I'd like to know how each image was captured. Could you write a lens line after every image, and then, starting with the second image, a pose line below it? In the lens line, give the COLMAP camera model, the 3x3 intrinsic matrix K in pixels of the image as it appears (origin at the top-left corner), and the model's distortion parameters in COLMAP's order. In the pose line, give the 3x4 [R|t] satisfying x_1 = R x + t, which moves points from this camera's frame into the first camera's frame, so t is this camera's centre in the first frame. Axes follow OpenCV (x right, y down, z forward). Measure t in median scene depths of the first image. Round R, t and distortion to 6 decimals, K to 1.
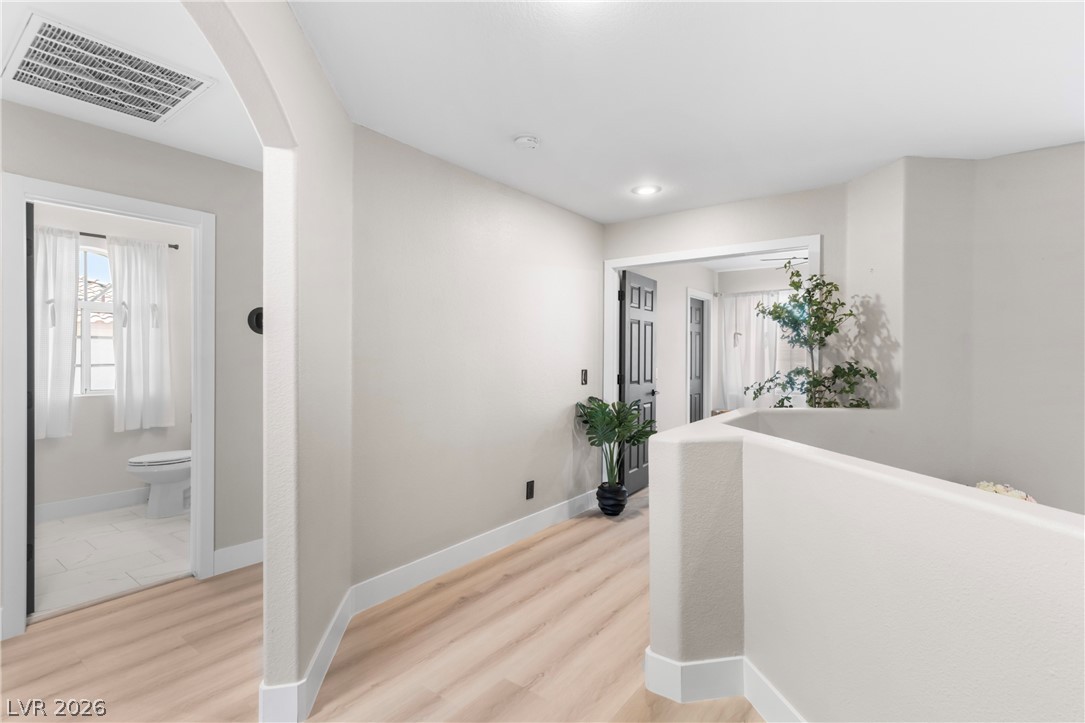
lens RADIAL K [[518.4, 0, 542.5], [0, 518.4, 361.5], [0, 0, 1]] dist [-0.002853, 0.010373]
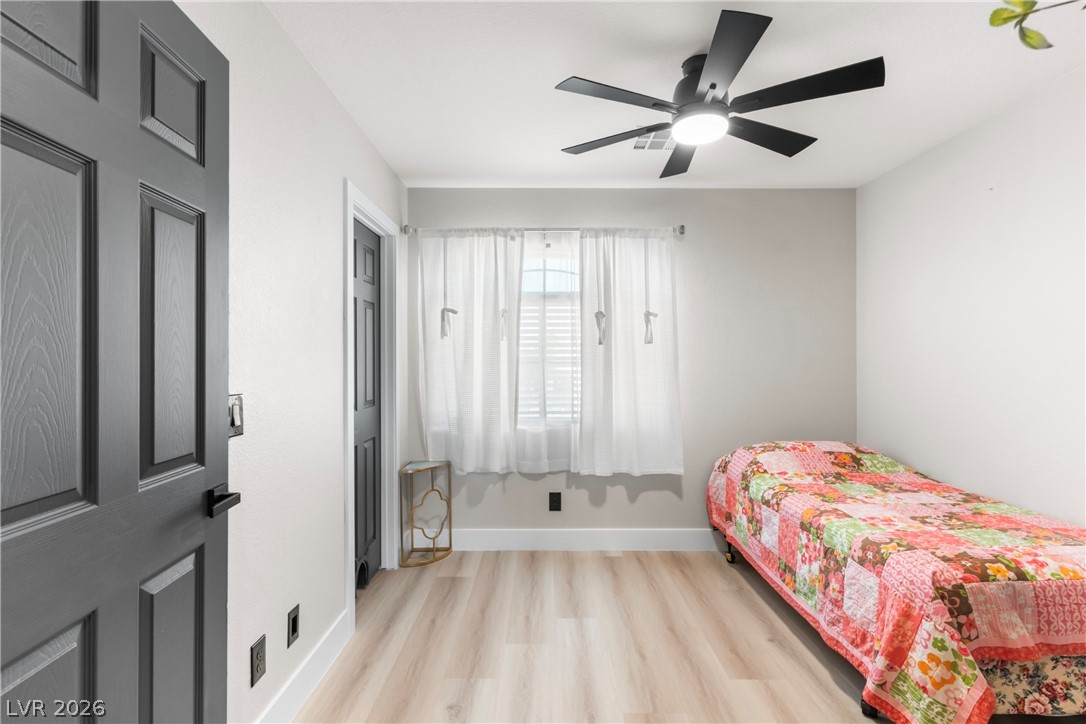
lens RADIAL K [[518.8, 0, 543.0], [0, 518.8, 362.0], [0, 0, 1]] dist [-0.002853, 0.010373]
pose [[0.795432, -0.006643, 0.606007, 0.026958], [0.009503, 0.999954, -0.001512, -0.000473], [-0.605969, 0.006961, 0.795458, 0.101437]]
